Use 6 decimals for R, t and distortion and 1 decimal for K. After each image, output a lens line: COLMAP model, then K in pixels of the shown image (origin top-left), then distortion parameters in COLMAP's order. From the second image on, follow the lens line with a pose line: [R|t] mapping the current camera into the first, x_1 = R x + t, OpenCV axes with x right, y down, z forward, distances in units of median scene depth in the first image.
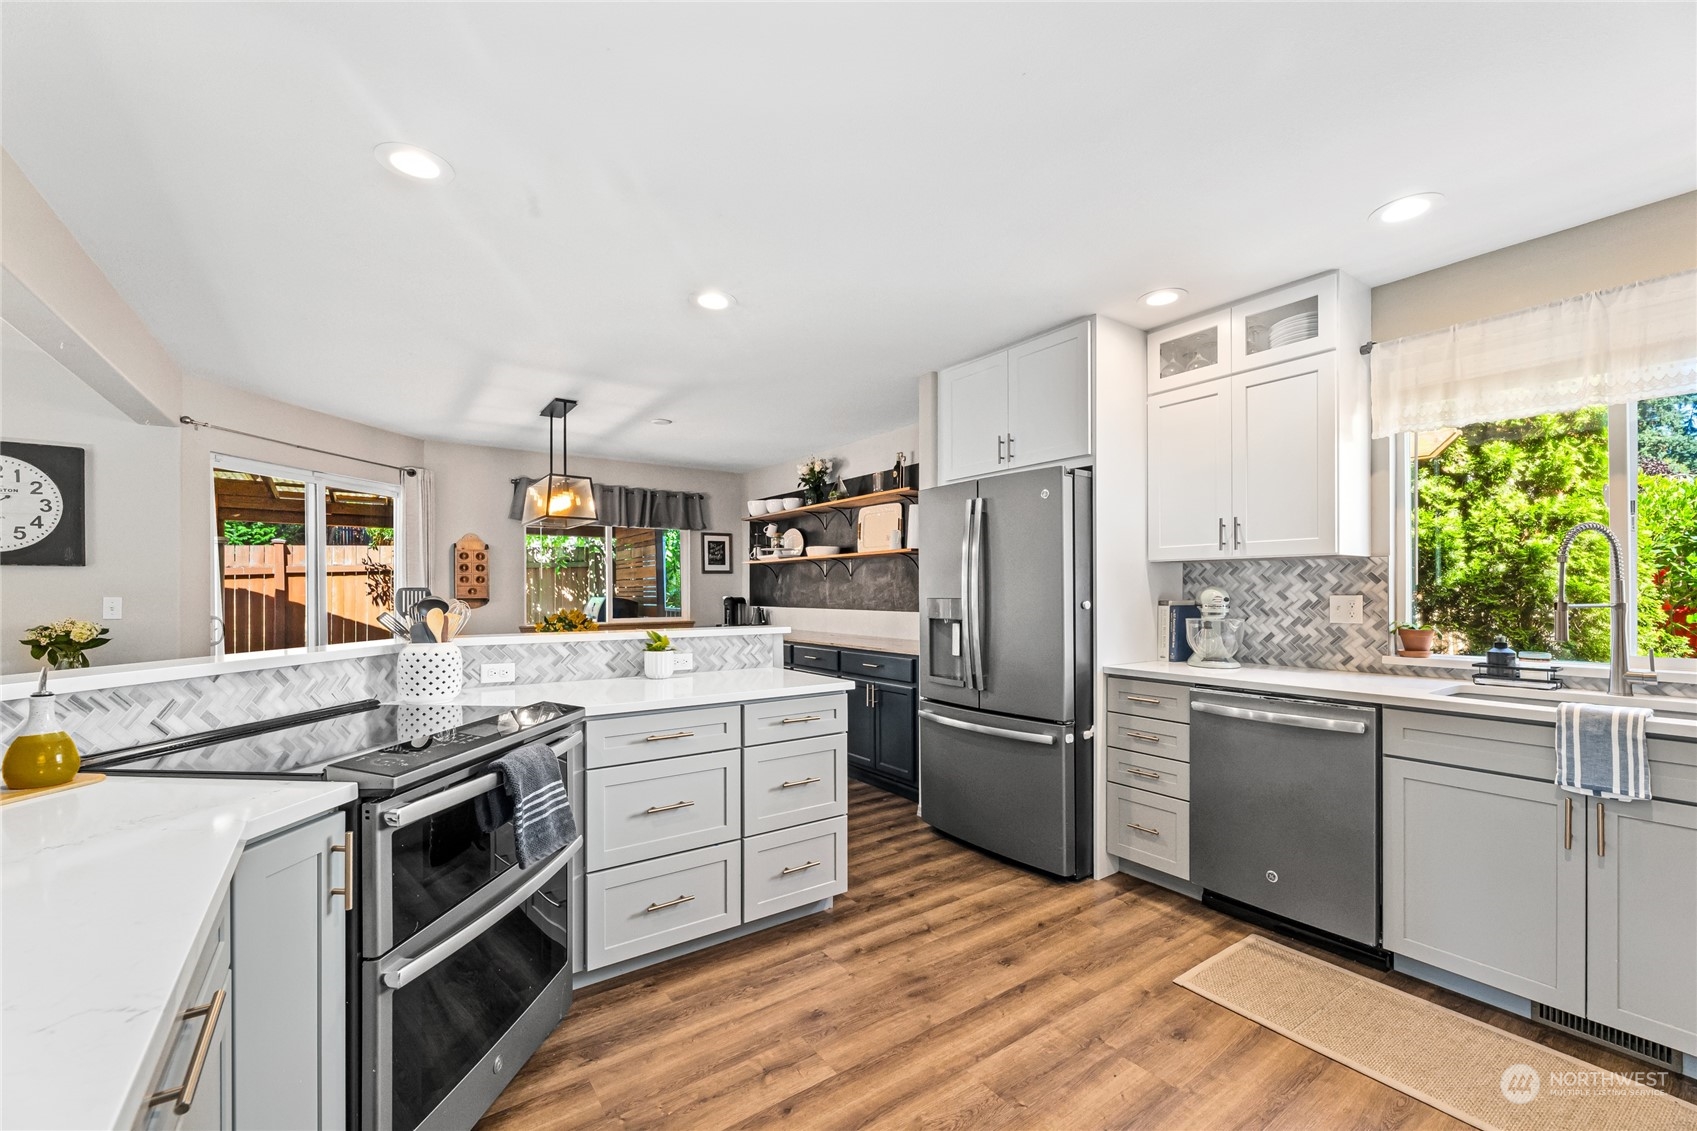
lens RADIAL K [[686.1, 0, 849.2], [0, 686.1, 583.8], [0, 0, 1]] dist [-0.000236, -0.000286]
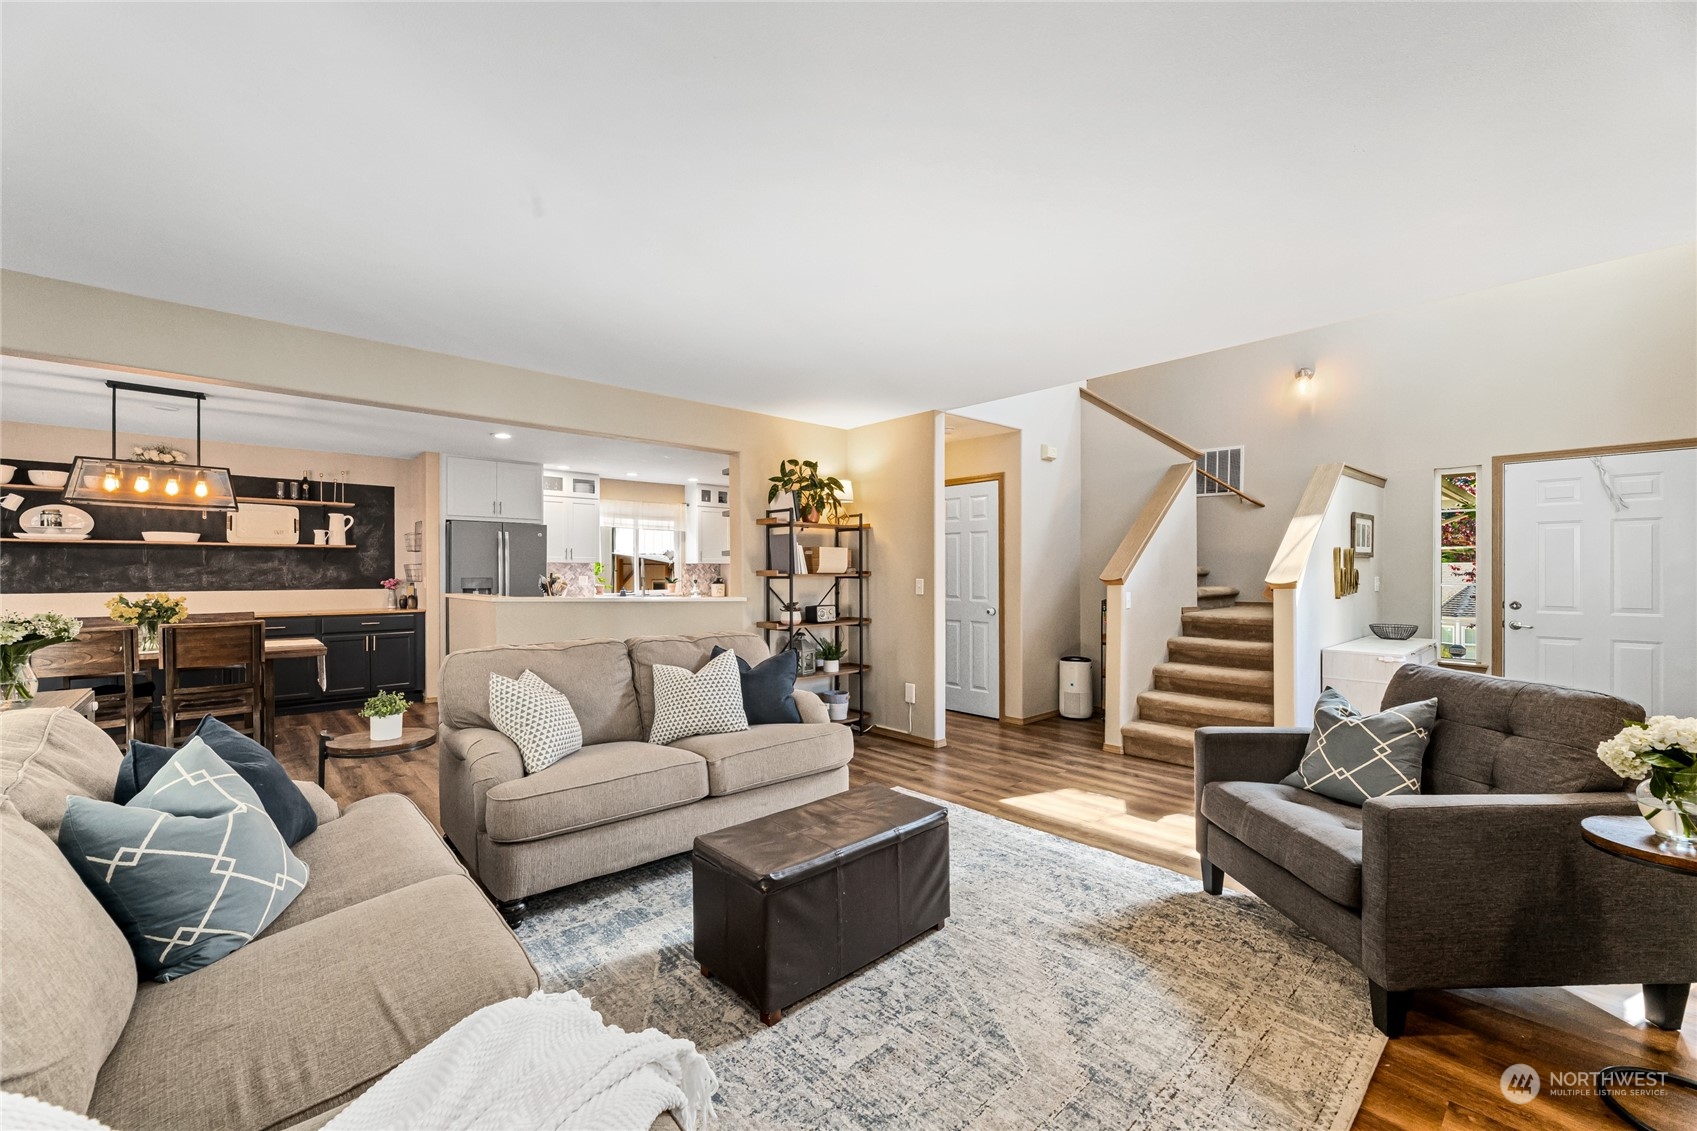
lens RADIAL K [[686.1, 0, 849.0], [0, 686.1, 574.6], [0, 0, 1]] dist [-0.000236, -0.000286]
pose [[-0.122979, -0.000162, 0.992409, -1.229727], [-0.008877, 0.999960, -0.000936, 0.002293], [-0.992370, -0.008924, -0.122976, 0.101262]]
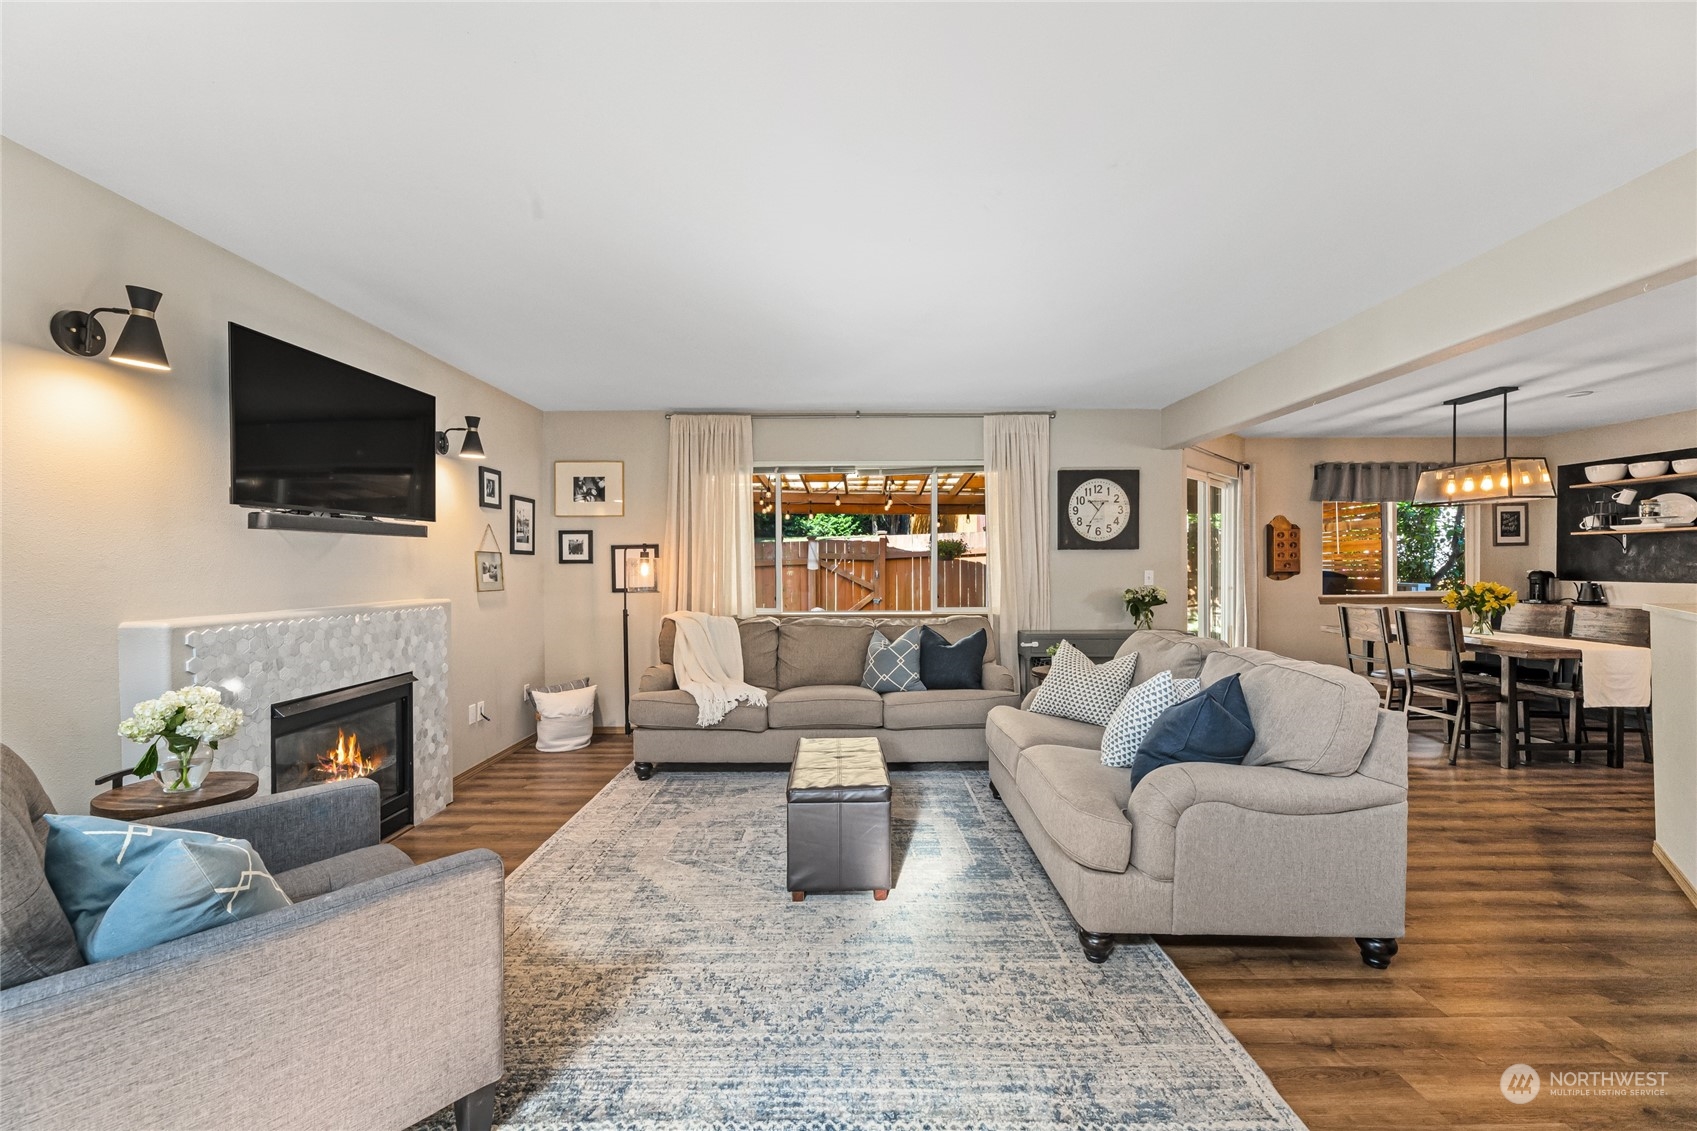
lens RADIAL K [[686.1, 0, 840.5], [0, 686.1, 571.5], [0, 0, 1]] dist [-0.000236, -0.000286]
pose [[0.812378, 0.004344, -0.583115, -0.488363], [0.008236, 0.999787, 0.018921, -0.006464], [0.583073, -0.020174, 0.812169, -0.380869]]
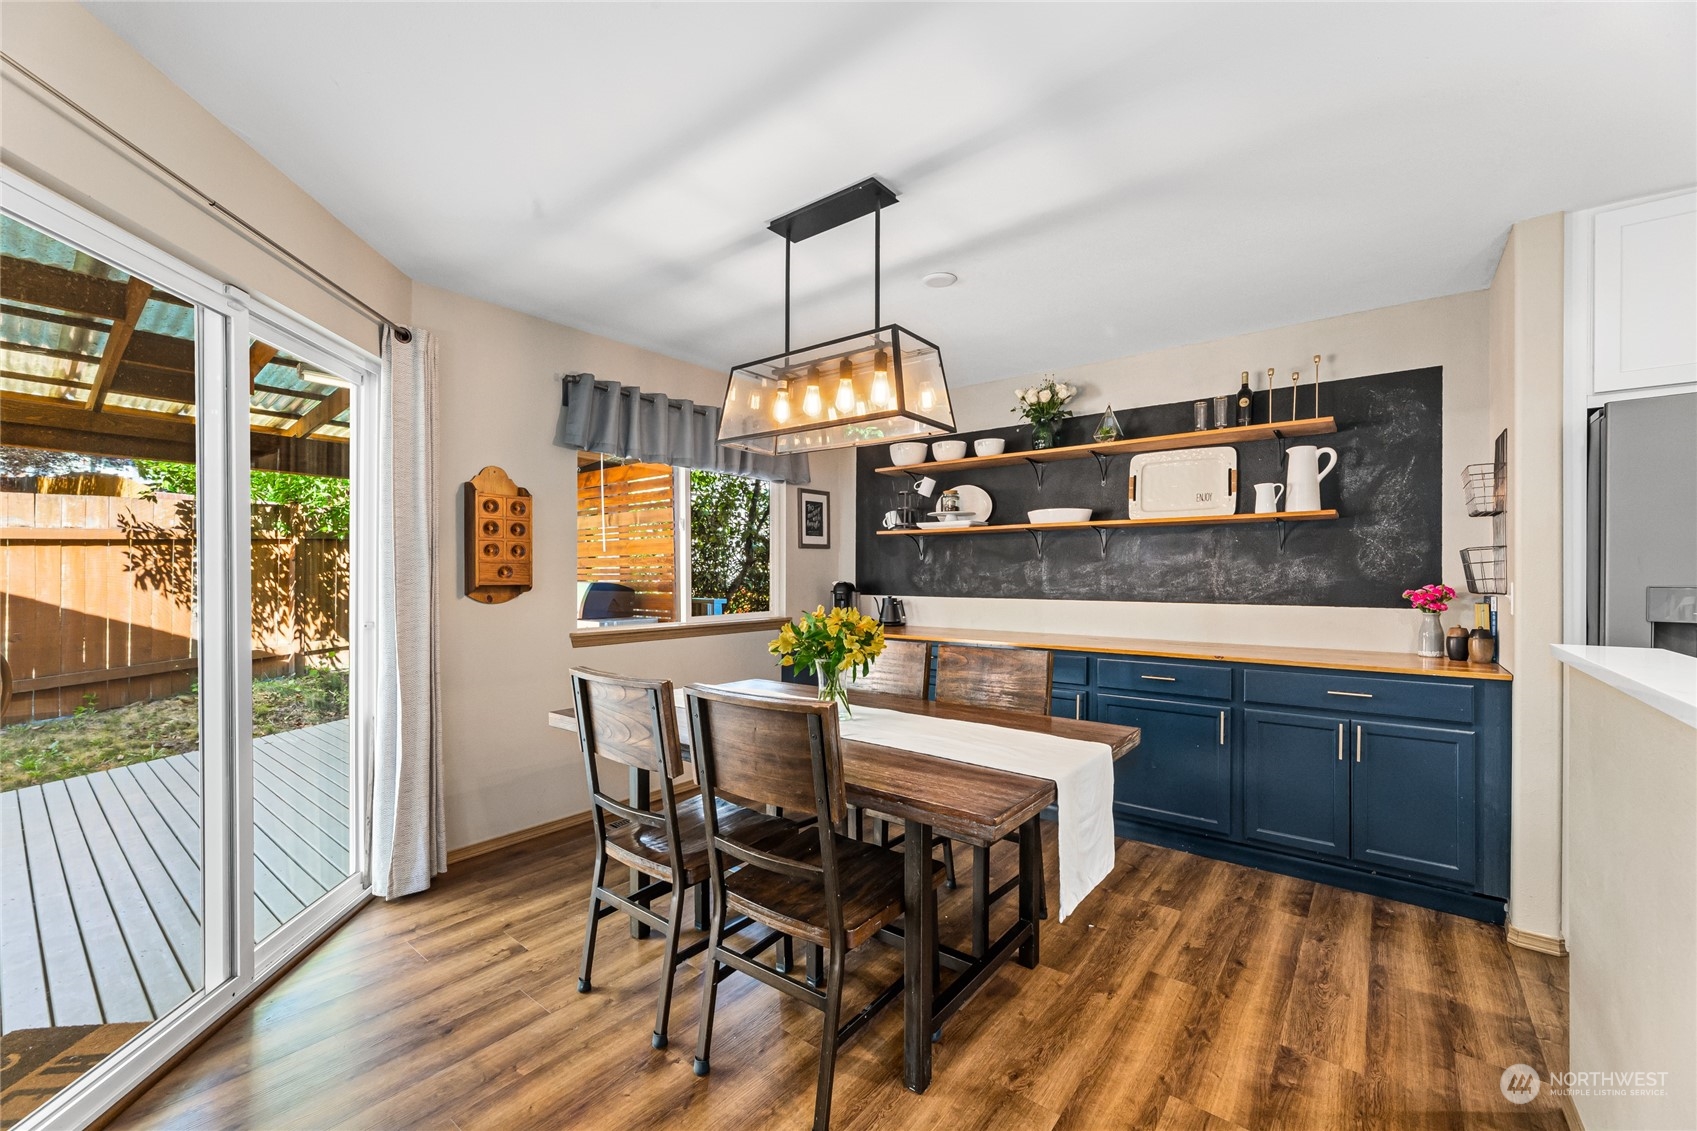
lens RADIAL K [[686.1, 0, 846.5], [0, 686.1, 572.8], [0, 0, 1]] dist [-0.000236, -0.000286]
pose [[0.960847, 0.004968, 0.277036, -0.441405], [-0.006888, 0.999959, 0.005956, 0.006636], [-0.276994, -0.007631, 0.960841, 0.403978]]
